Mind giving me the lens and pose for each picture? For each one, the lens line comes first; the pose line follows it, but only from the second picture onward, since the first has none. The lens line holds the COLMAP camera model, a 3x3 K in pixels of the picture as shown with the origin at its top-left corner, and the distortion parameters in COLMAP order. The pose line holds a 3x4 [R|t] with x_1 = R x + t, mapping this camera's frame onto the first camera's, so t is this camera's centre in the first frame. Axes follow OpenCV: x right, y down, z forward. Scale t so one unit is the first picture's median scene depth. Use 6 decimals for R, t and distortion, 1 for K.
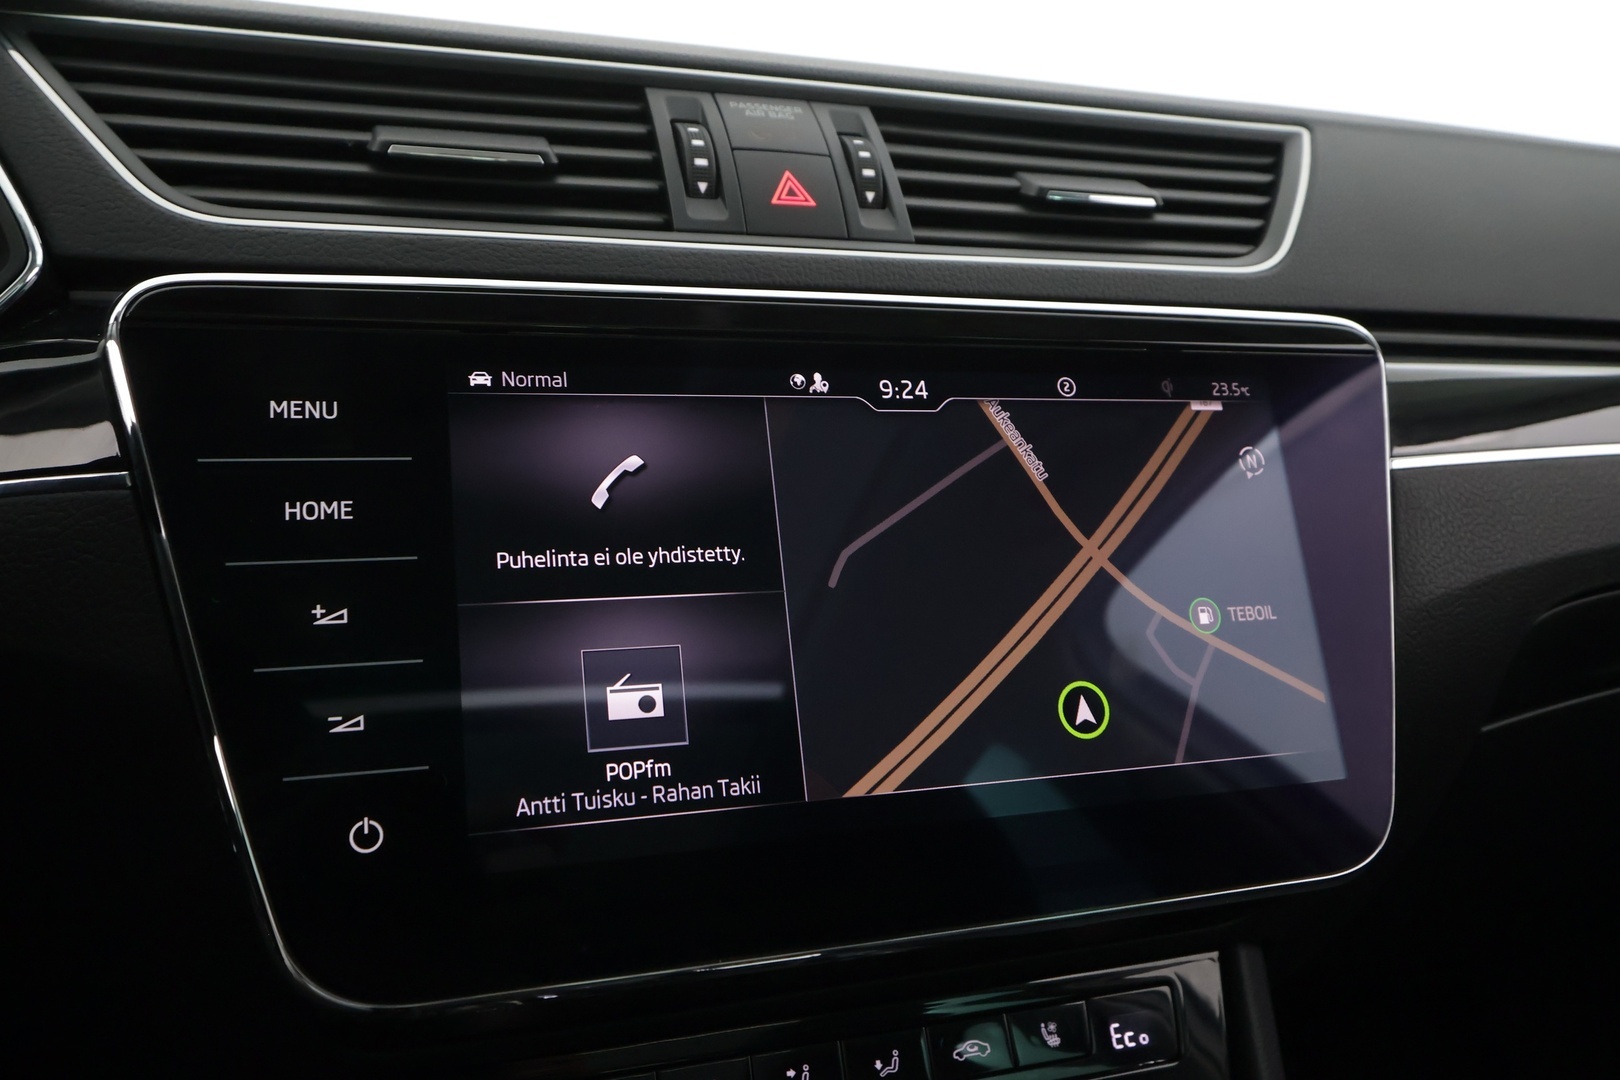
lens RADIAL K [[1279.2, 0, 808.8], [0, 1279.2, 545.7], [0, 0, 1]] dist [-0.001150, 0.006902]
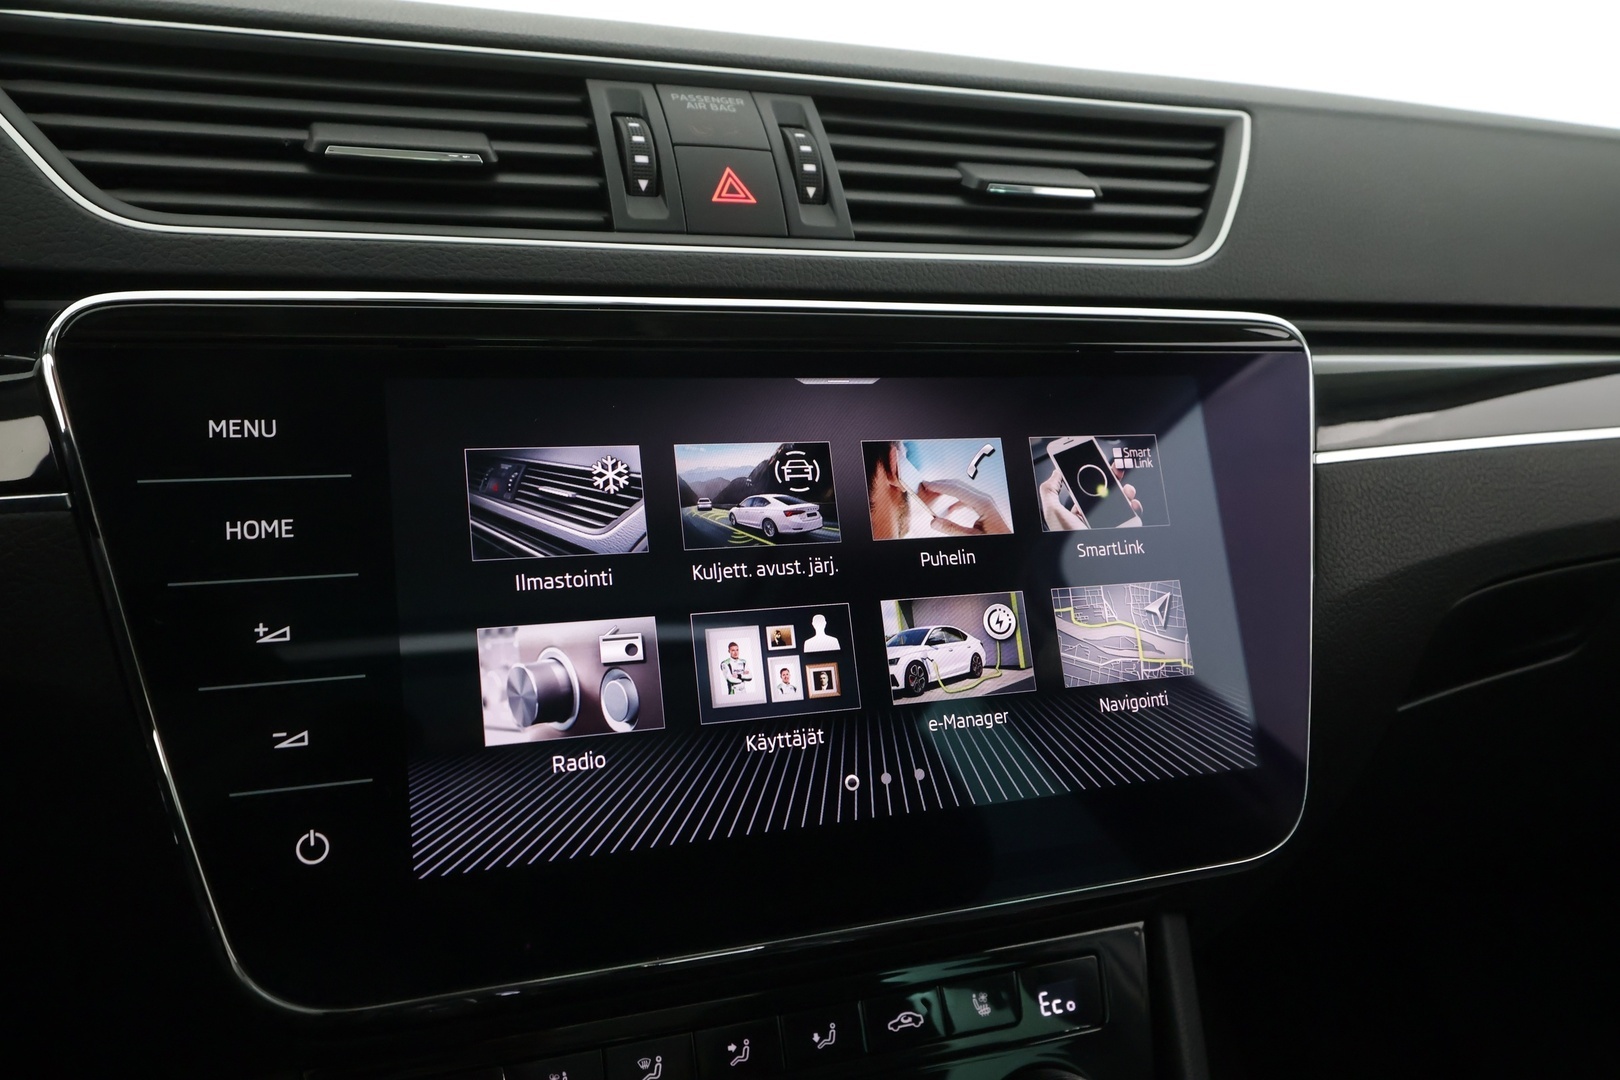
lens RADIAL K [[1279.2, 0, 811.7], [0, 1279.2, 543.1], [0, 0, 1]] dist [-0.001150, 0.006902]
pose [[0.999616, -0.000833, 0.027715, 0.022060], [-0.000736, 0.998398, 0.056572, -0.058115], [-0.027717, -0.056571, 0.998014, -0.023331]]
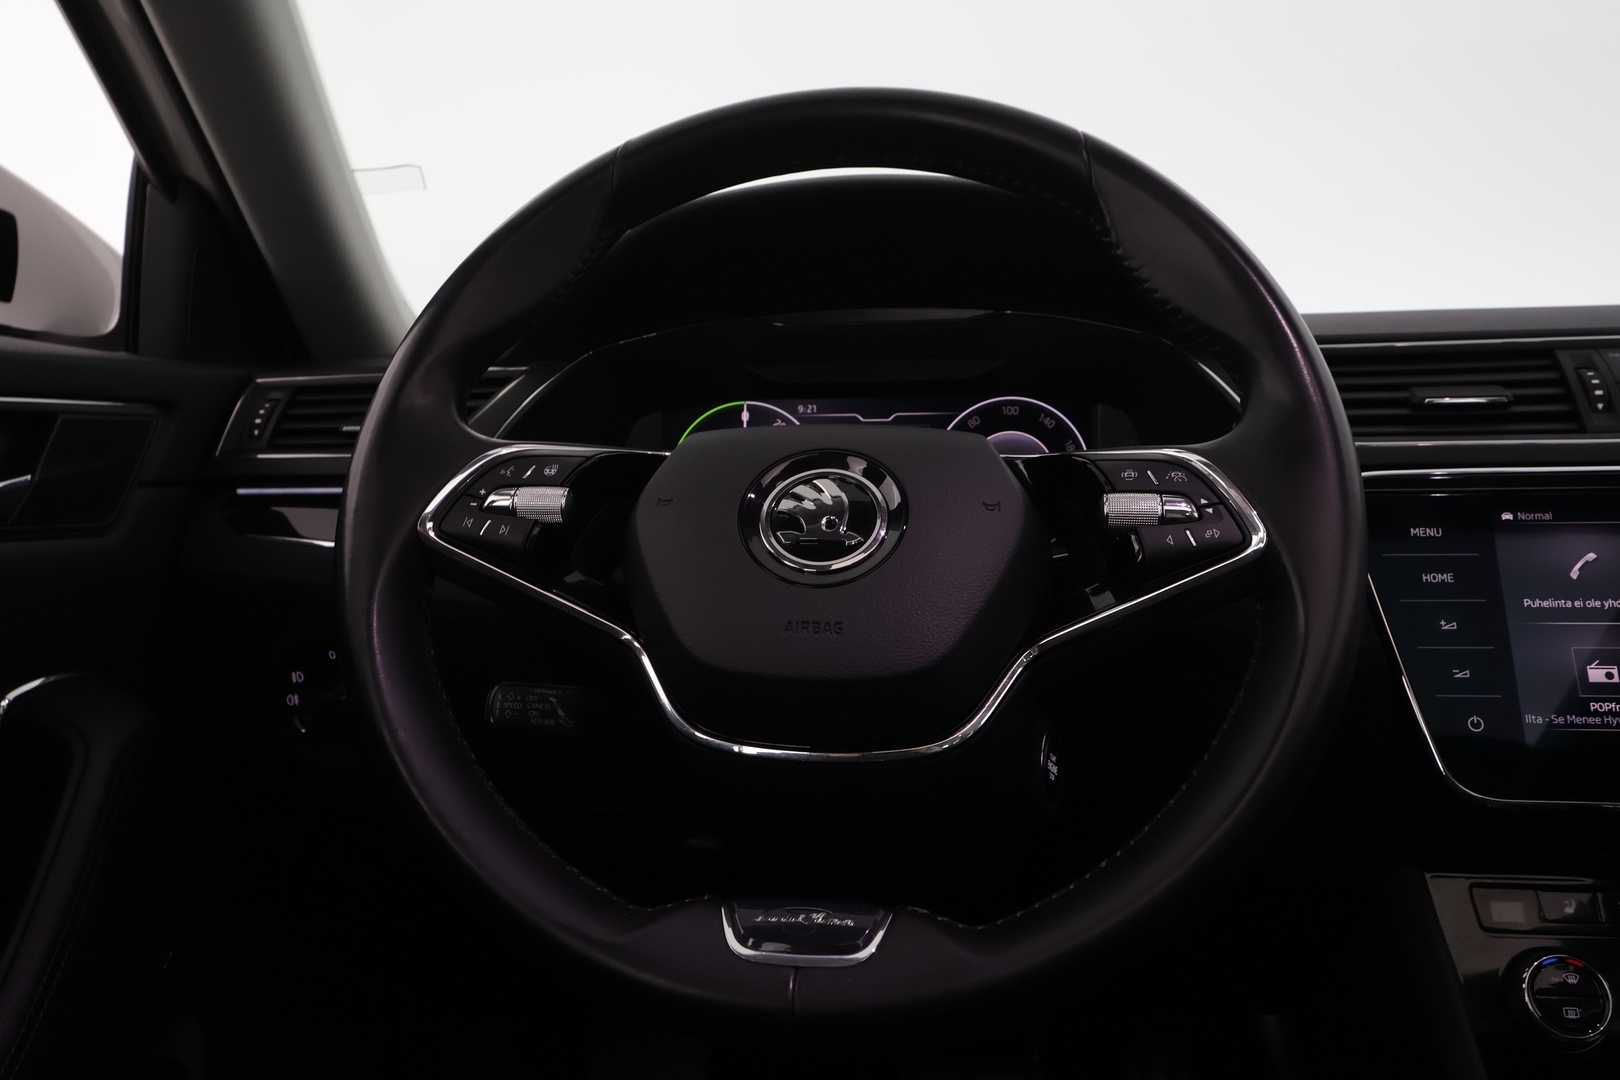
lens RADIAL K [[1279.2, 0, 813.4], [0, 1279.2, 535.3], [0, 0, 1]] dist [-0.001150, 0.006902]
pose [[0.893064, -0.012252, -0.449762, -0.274053], [-0.033926, 0.994950, -0.094468, 0.111599], [0.448648, 0.099624, 0.888138, -1.116181]]
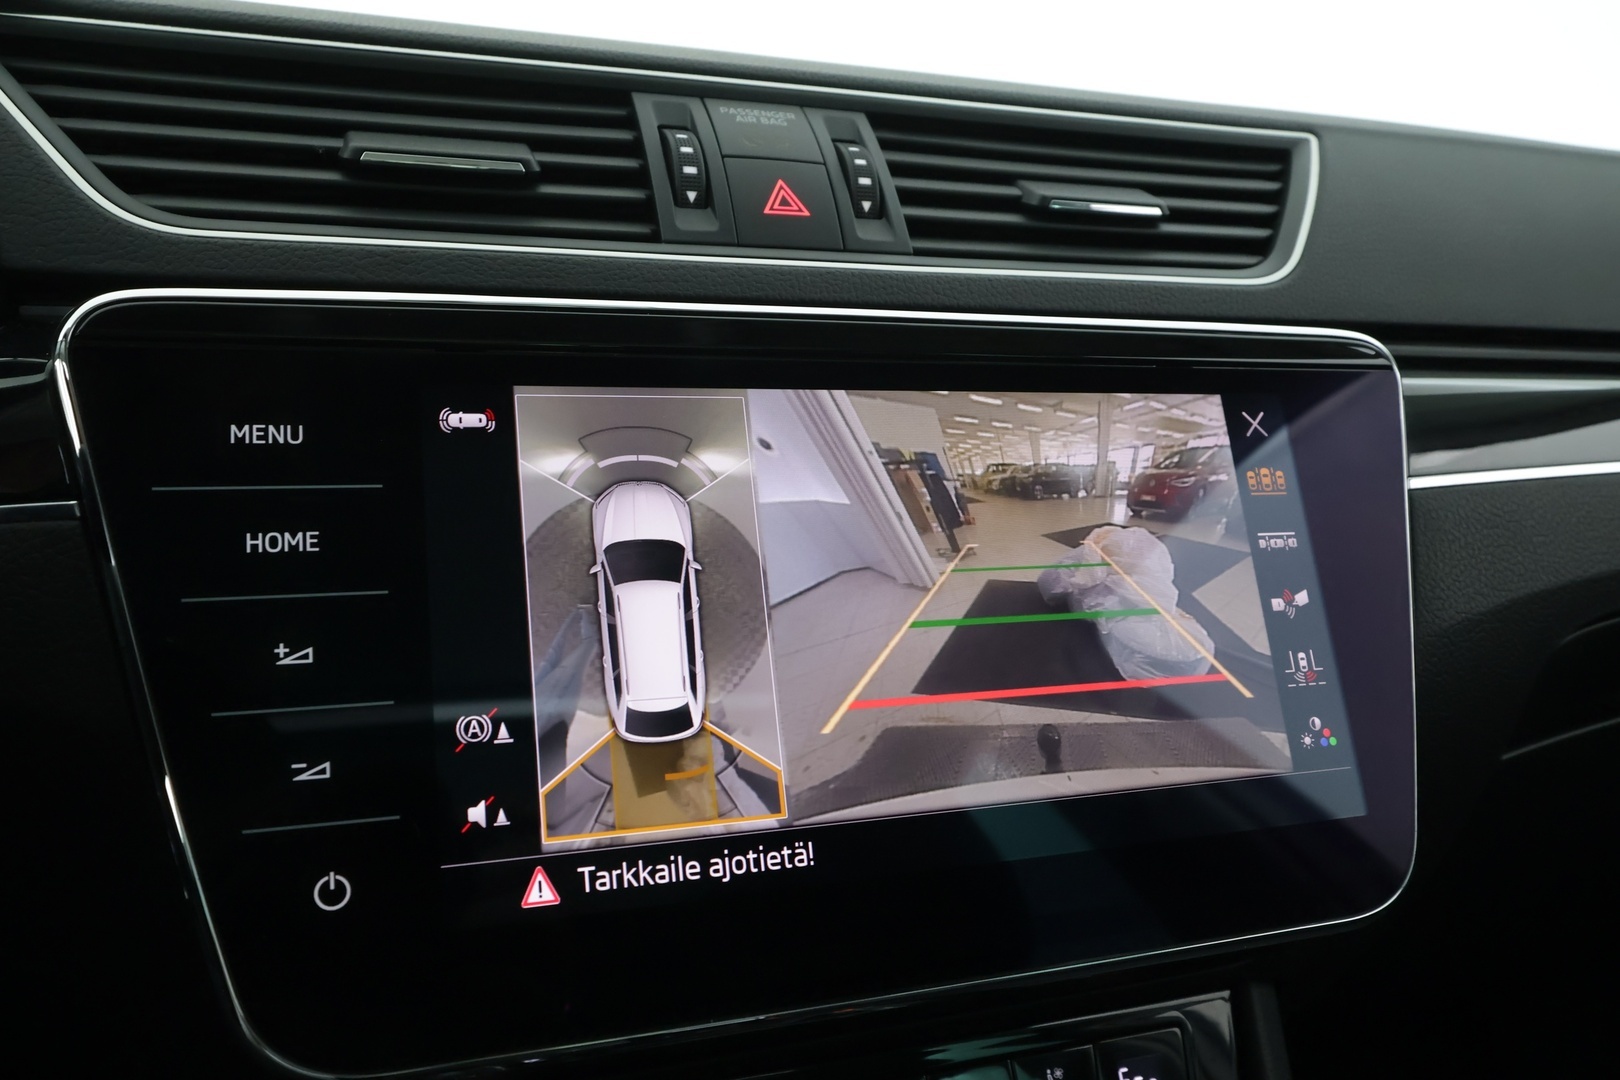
lens RADIAL K [[1279.2, 0, 810.9], [0, 1279.2, 543.5], [0, 0, 1]] dist [-0.001150, 0.006902]
pose [[0.999949, -0.002039, 0.009850, -0.004060], [0.002087, 0.999986, -0.004880, -0.016426], [-0.009839, 0.004900, 0.999940, 0.046014]]
